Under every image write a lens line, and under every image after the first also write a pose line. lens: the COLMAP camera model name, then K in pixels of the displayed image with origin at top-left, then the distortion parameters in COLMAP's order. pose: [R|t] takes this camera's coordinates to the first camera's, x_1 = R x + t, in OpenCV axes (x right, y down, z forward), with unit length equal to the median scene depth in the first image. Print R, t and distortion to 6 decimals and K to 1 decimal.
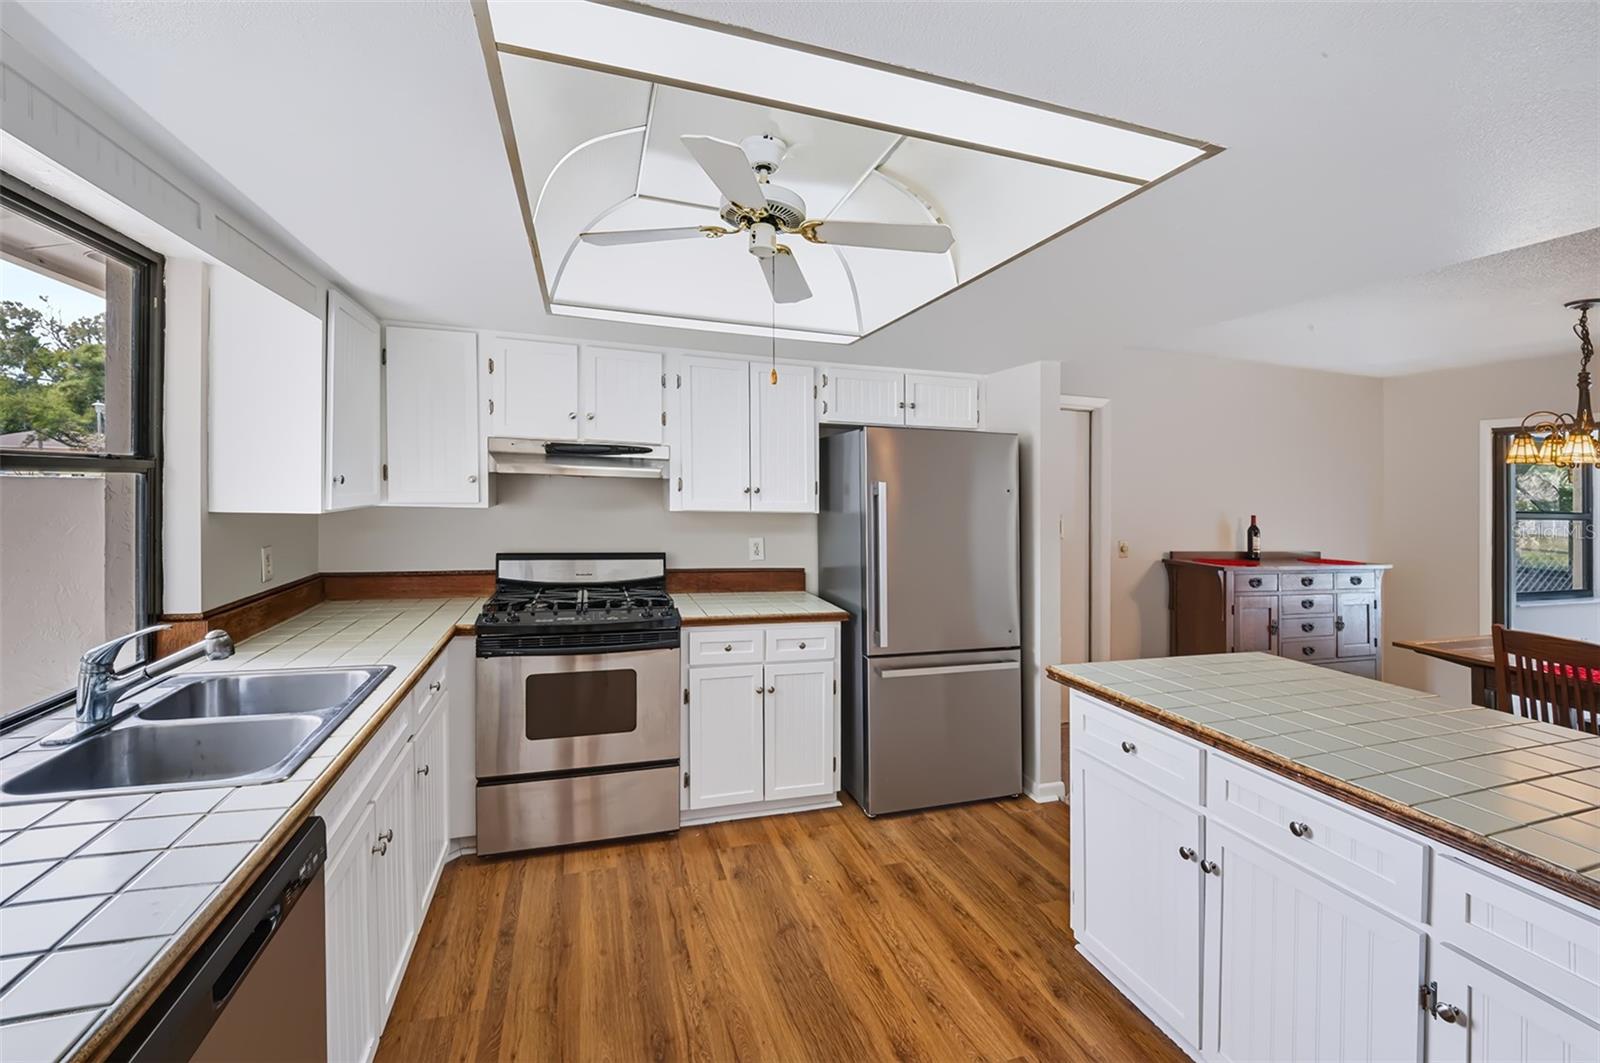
lens RADIAL K [[677.7, 0, 816.1], [0, 677.7, 498.6], [0, 0, 1]] dist [-0.009335, -0.000153]
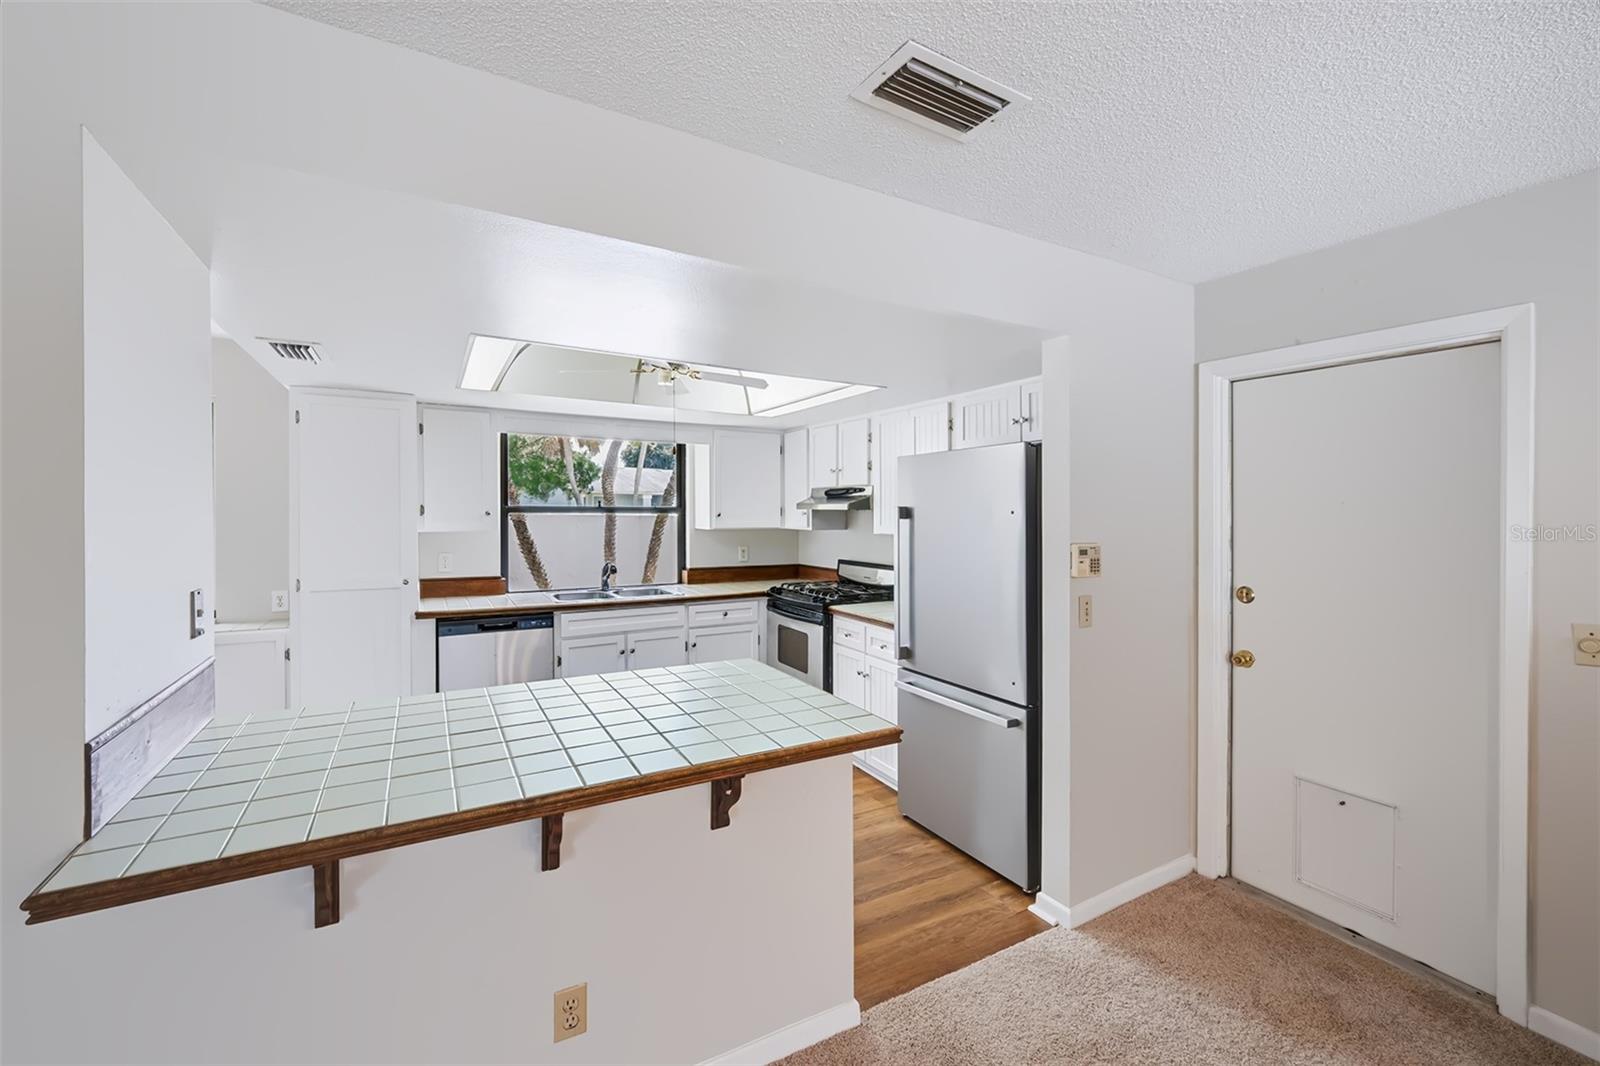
lens RADIAL K [[654.0, 0, 788.1], [0, 654.0, 529.3], [0, 0, 1]] dist [0.000539, 0.000018]
pose [[0.191342, -0.000520, -0.981523, 1.069345], [-0.015592, 0.999872, -0.003570, 0.017690], [0.981400, 0.015987, 0.191309, 0.602185]]
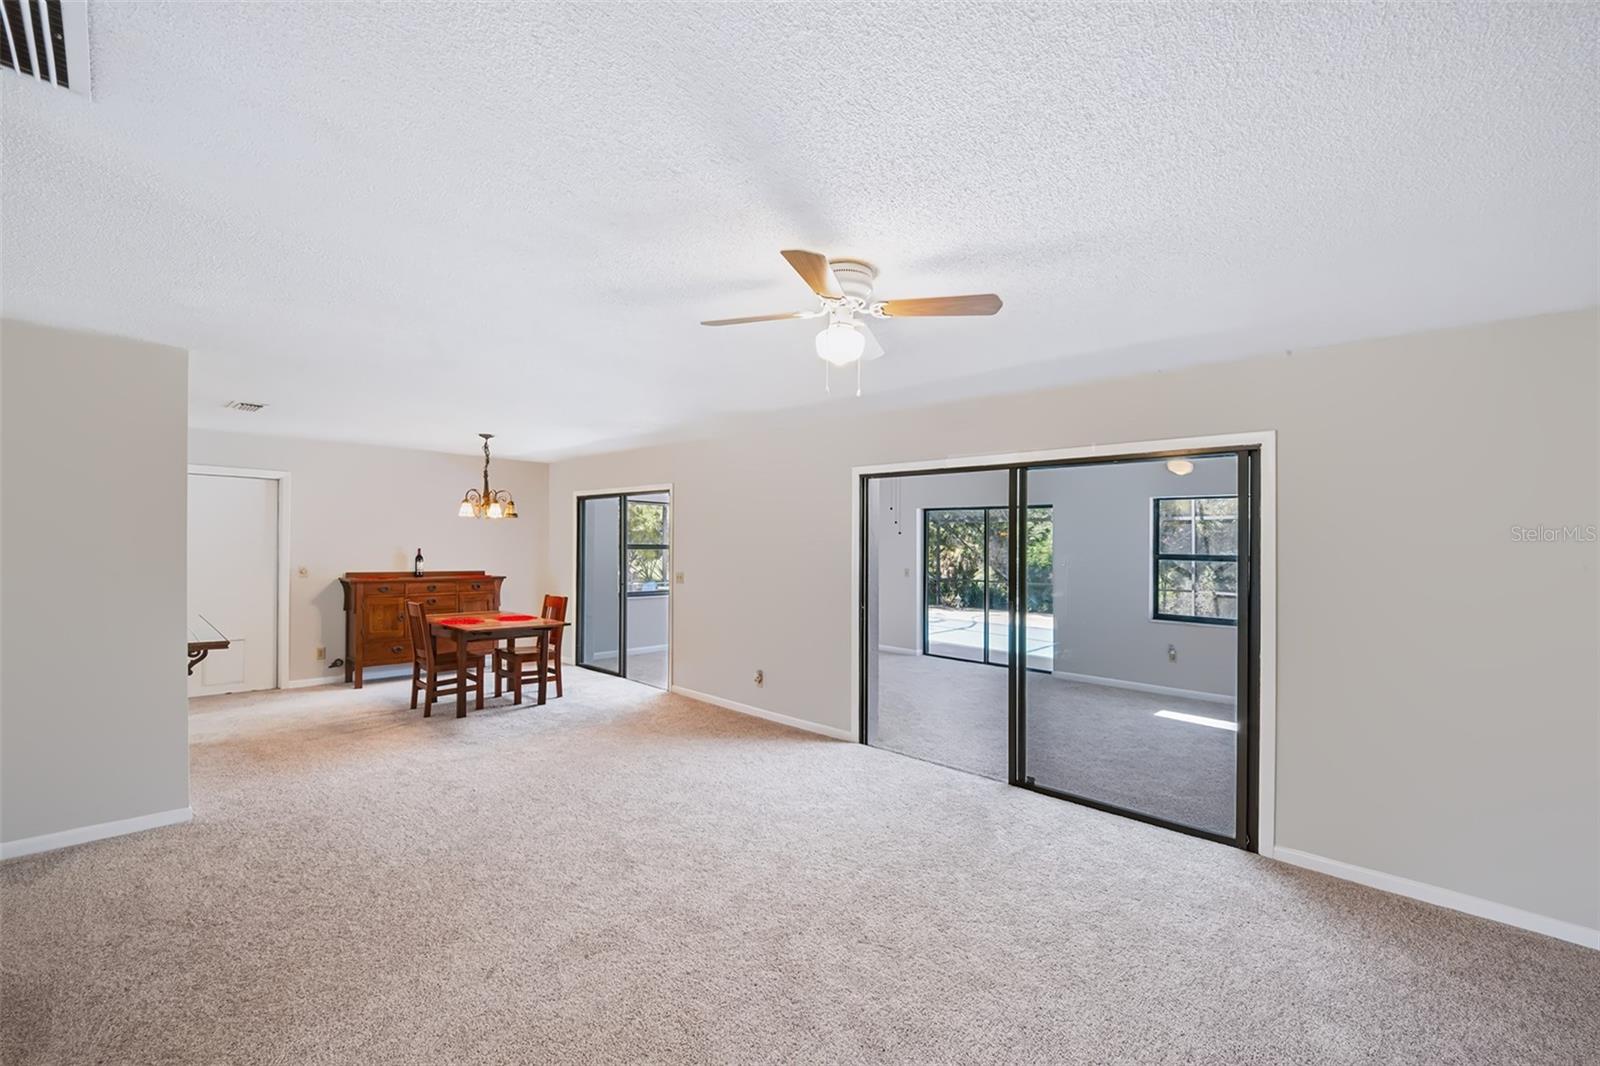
lens RADIAL K [[663.6, 0, 798.6], [0, 663.6, 541.1], [0, 0, 1]] dist [-0.045291, 0.011226]
pose [[0.875198, -0.011969, 0.483616, 1.027511], [0.016145, 0.999860, -0.004471, 0.043808], [-0.483495, 0.011721, 0.875269, -1.136647]]
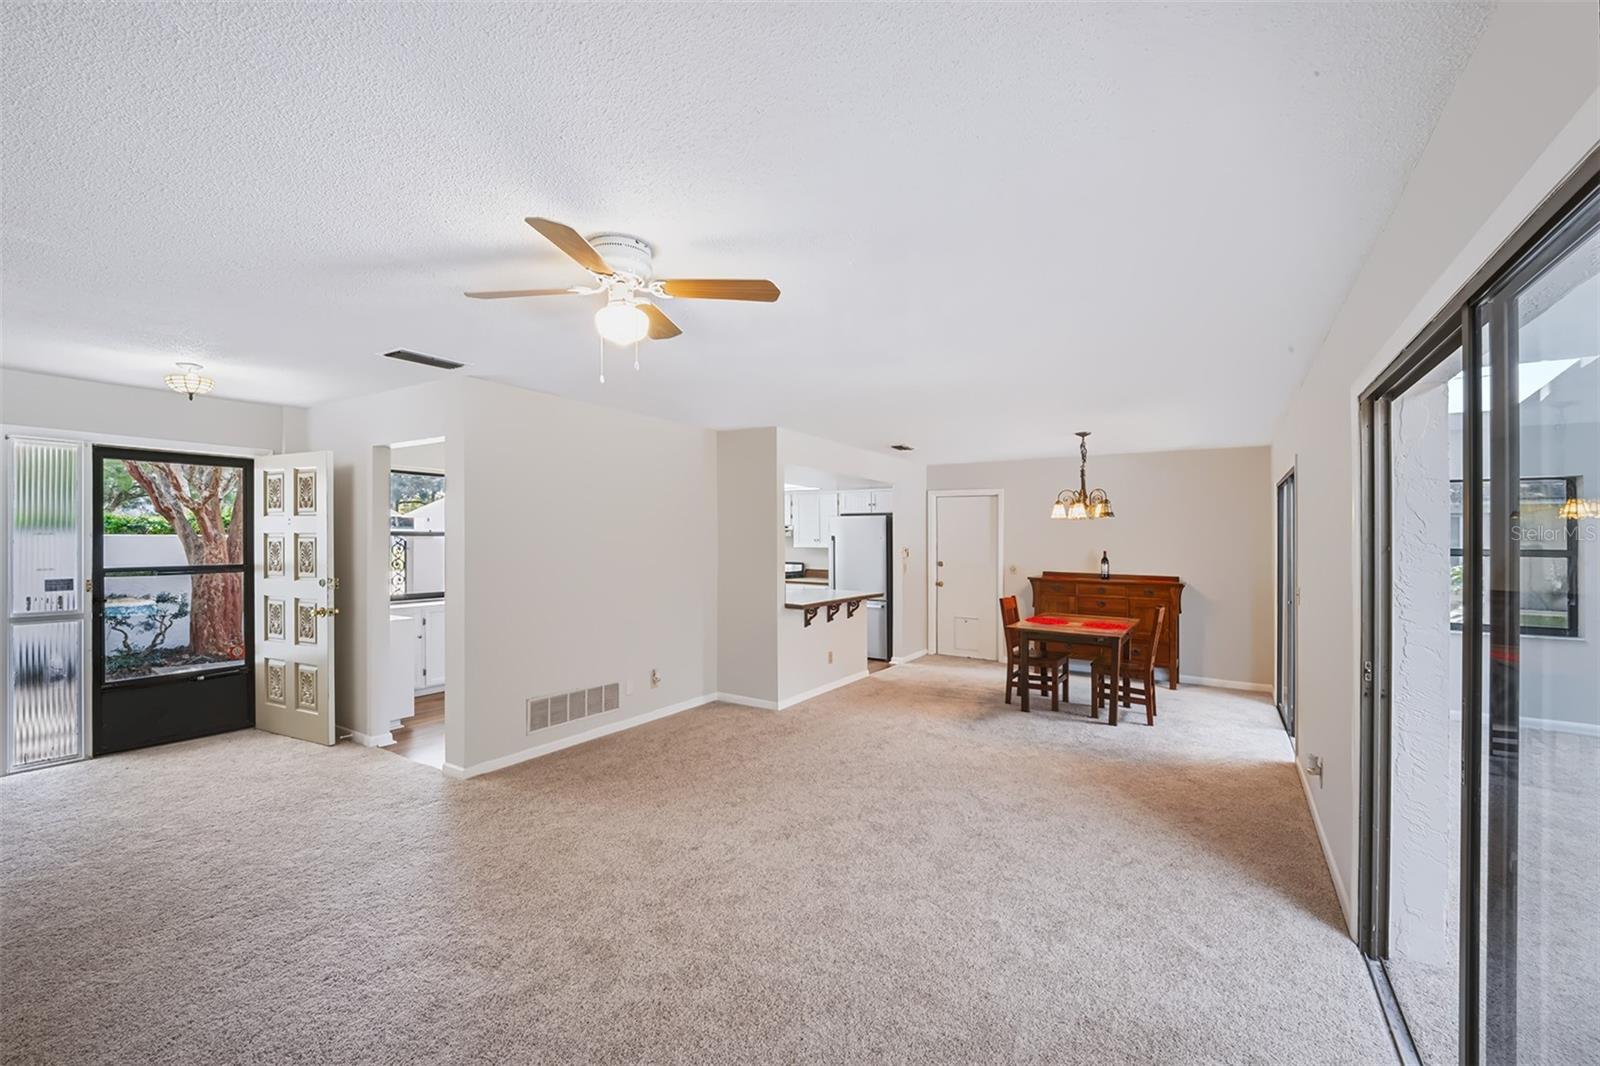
lens RADIAL K [[650.9, 0, 794.3], [0, 650.9, 553.0], [0, 0, 1]] dist [-0.008323, -0.000087]
pose [[0.628476, -0.003638, -0.777820, 2.063359], [-0.005242, 0.999947, -0.008913, 0.070400], [0.777811, 0.009679, 0.628424, -0.809042]]
